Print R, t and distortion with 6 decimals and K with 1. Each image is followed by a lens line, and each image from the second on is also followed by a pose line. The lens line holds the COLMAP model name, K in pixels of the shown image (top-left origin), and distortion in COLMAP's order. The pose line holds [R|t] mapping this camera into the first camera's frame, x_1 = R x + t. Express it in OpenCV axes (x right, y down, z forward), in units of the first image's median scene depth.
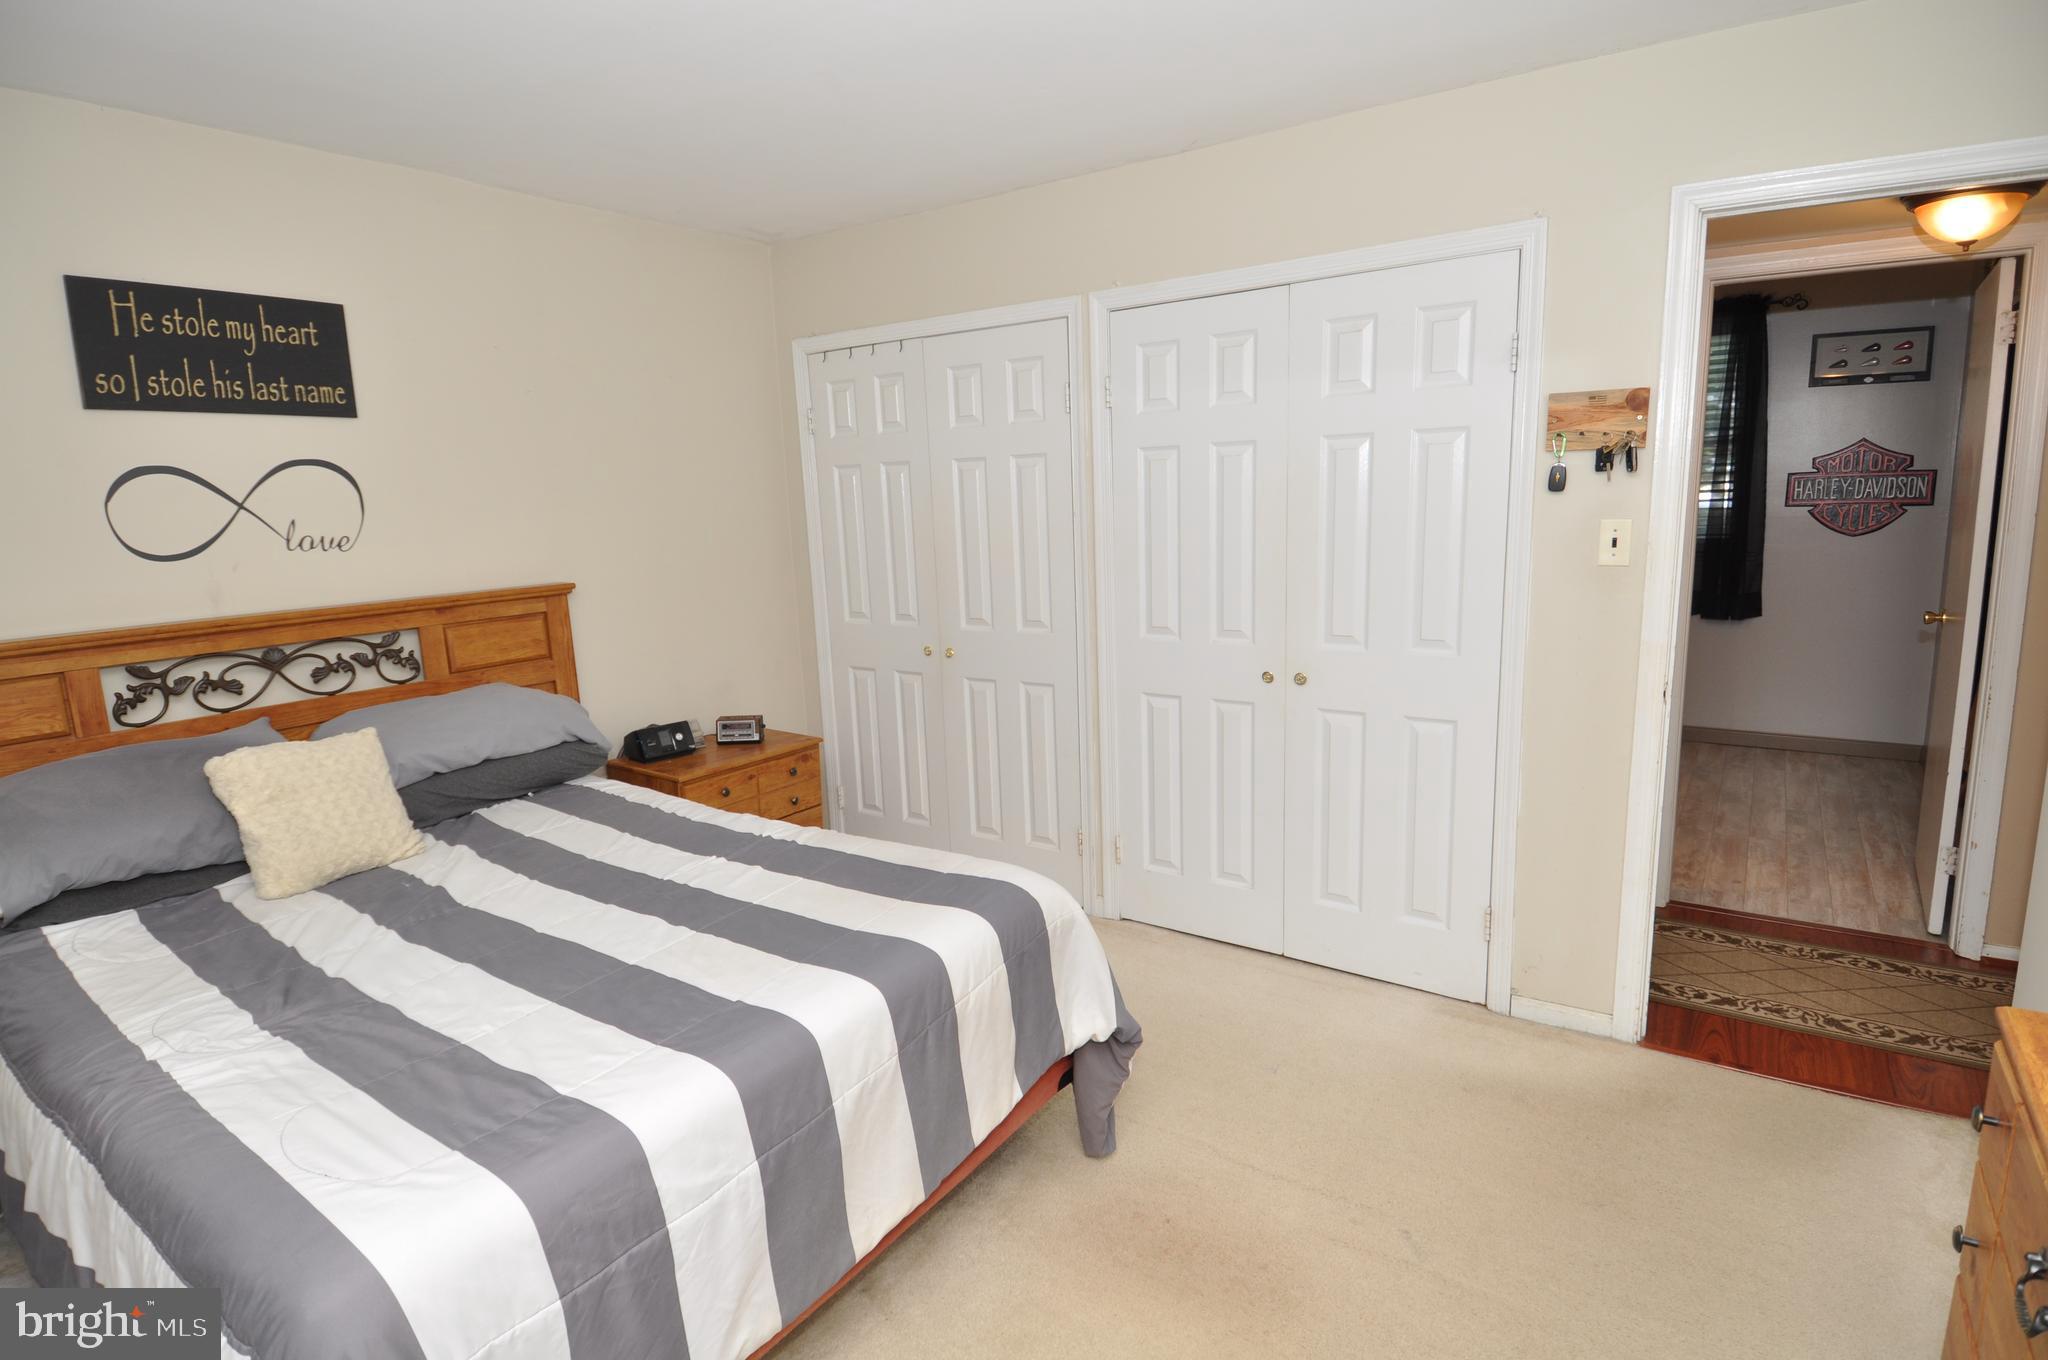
lens RADIAL K [[1055.6, 0, 1019.5], [0, 1055.6, 683.4], [0, 0, 1]] dist [0.059176, -0.063614]
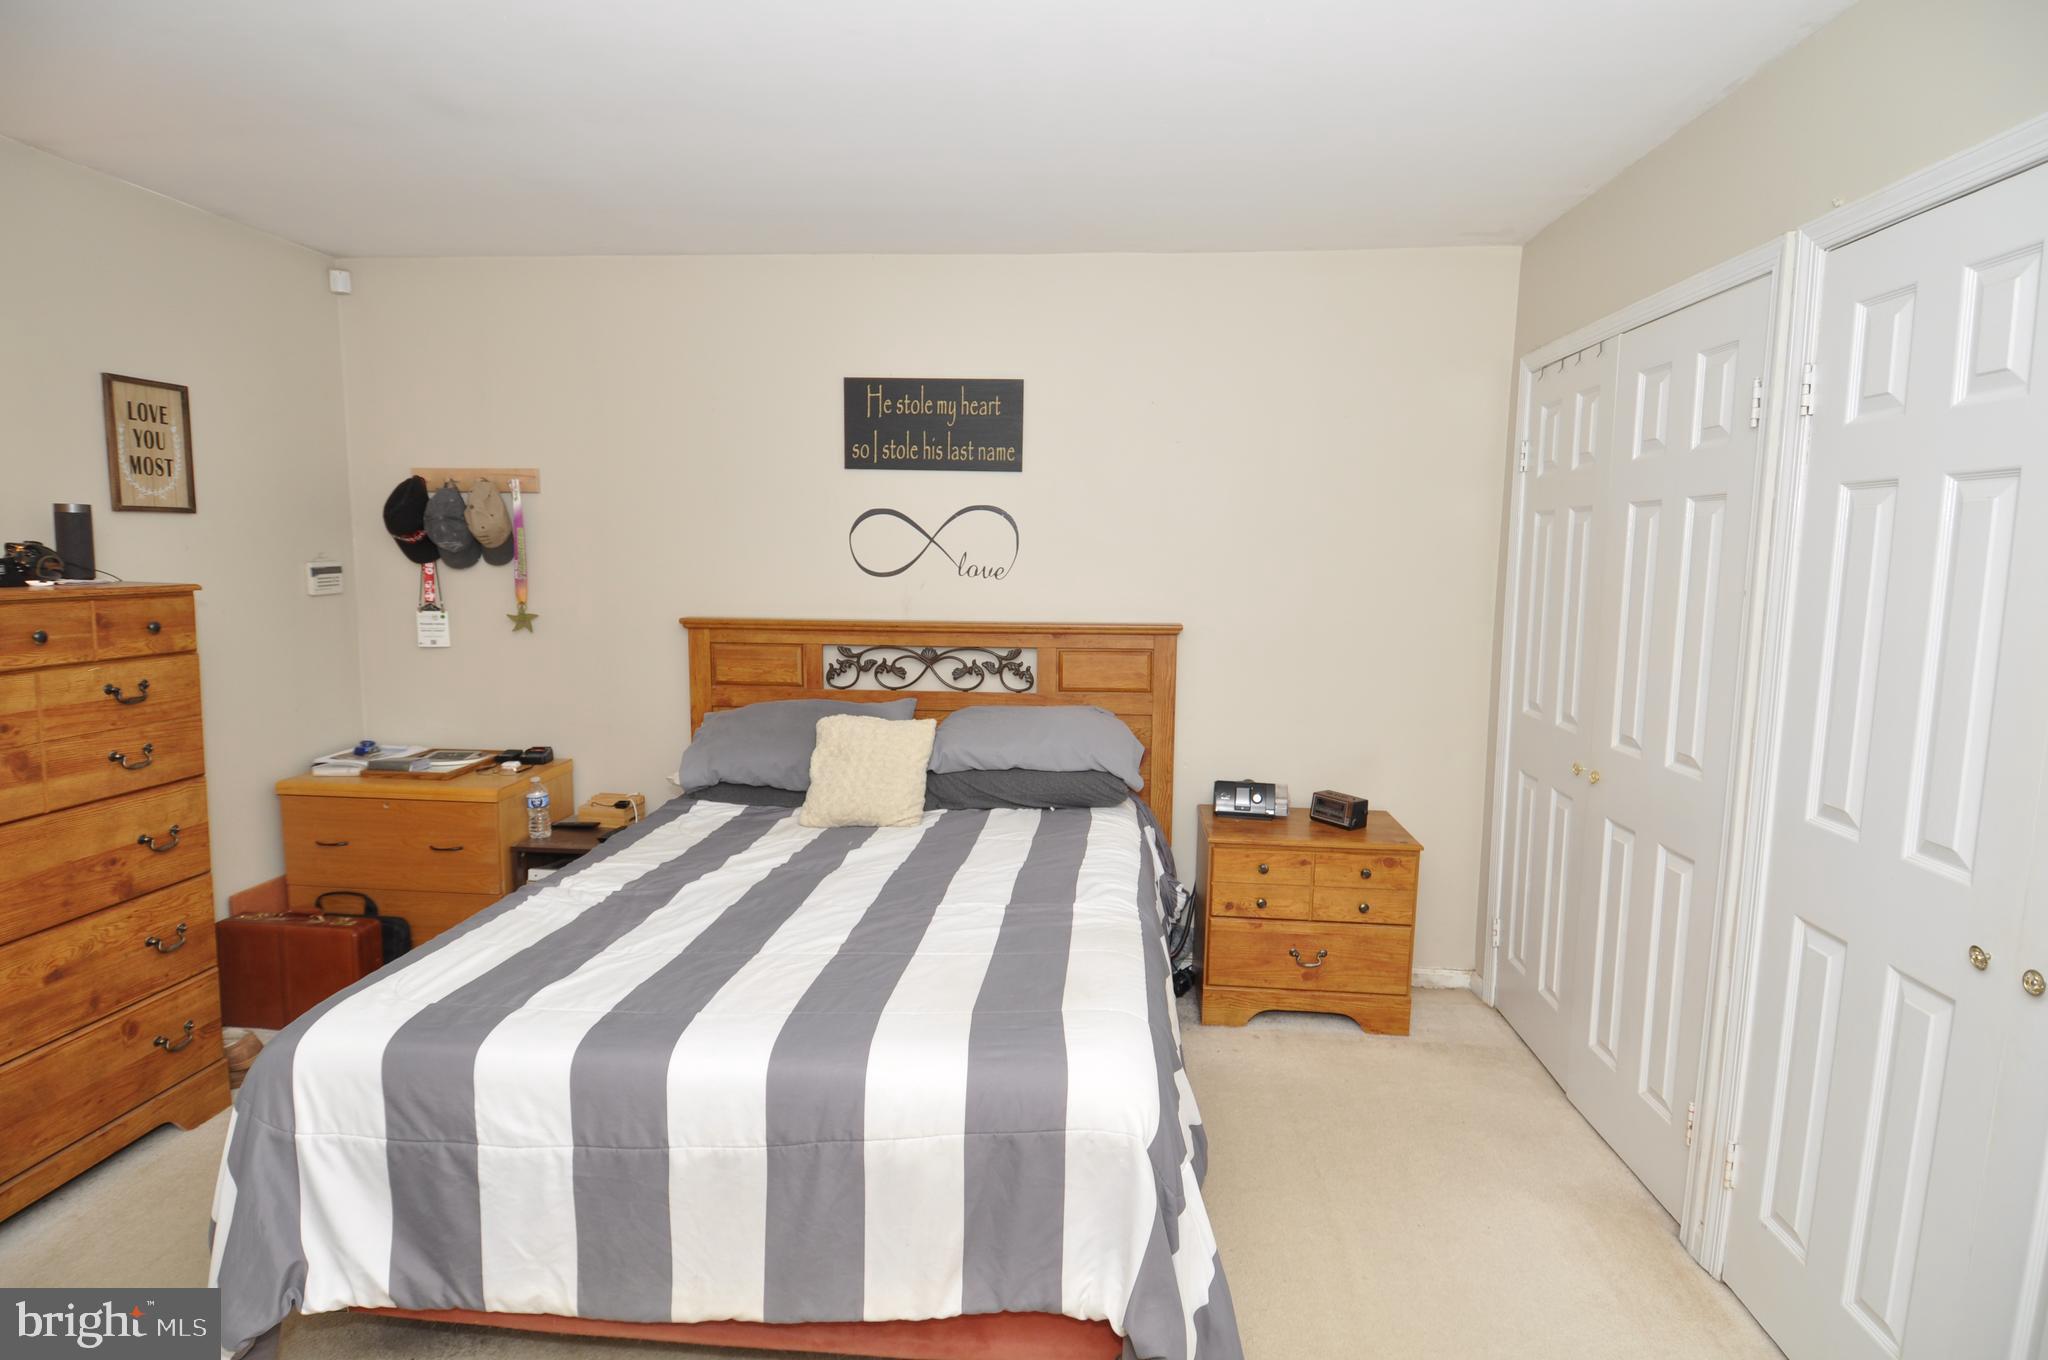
lens RADIAL K [[1055.6, 0, 1019.5], [0, 1055.6, 683.4], [0, 0, 1]] dist [0.059176, -0.063614]
pose [[0.504468, 0.145860, -0.851021, 0.464417], [-0.182445, 0.981380, 0.060054, -0.088222], [0.843935, 0.124969, 0.521686, 0.422369]]
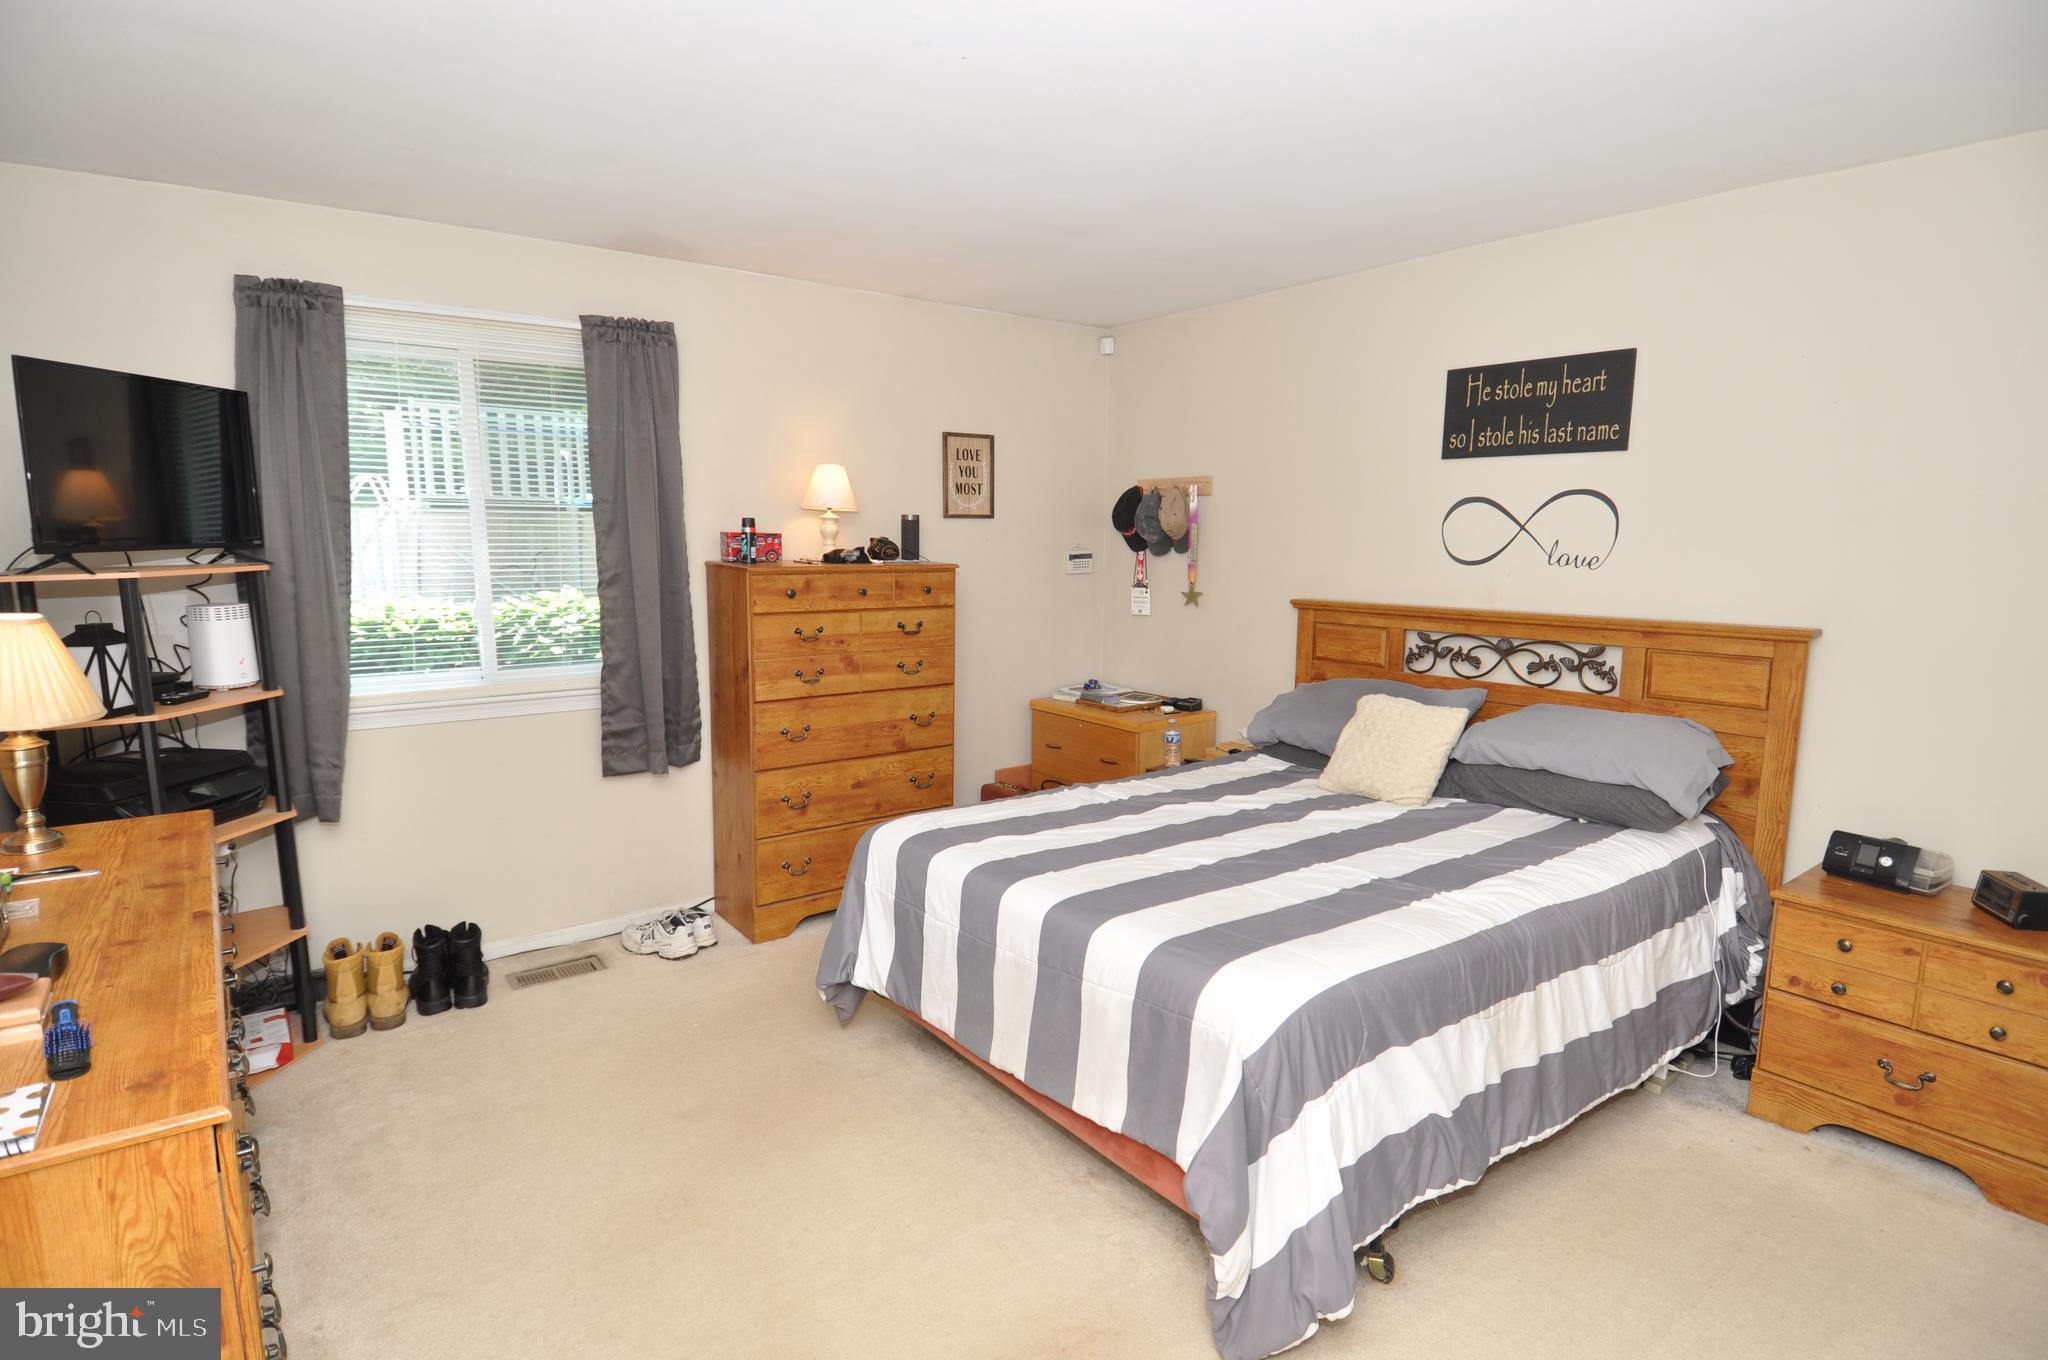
lens RADIAL K [[1055.6, 0, 1019.5], [0, 1055.6, 683.4], [0, 0, 1]] dist [0.059176, -0.063614]
pose [[-0.309384, 0.167375, -0.936091, 0.676422], [-0.163762, 0.960304, 0.225828, -0.173665], [0.936730, 0.223163, -0.269694, 0.809689]]
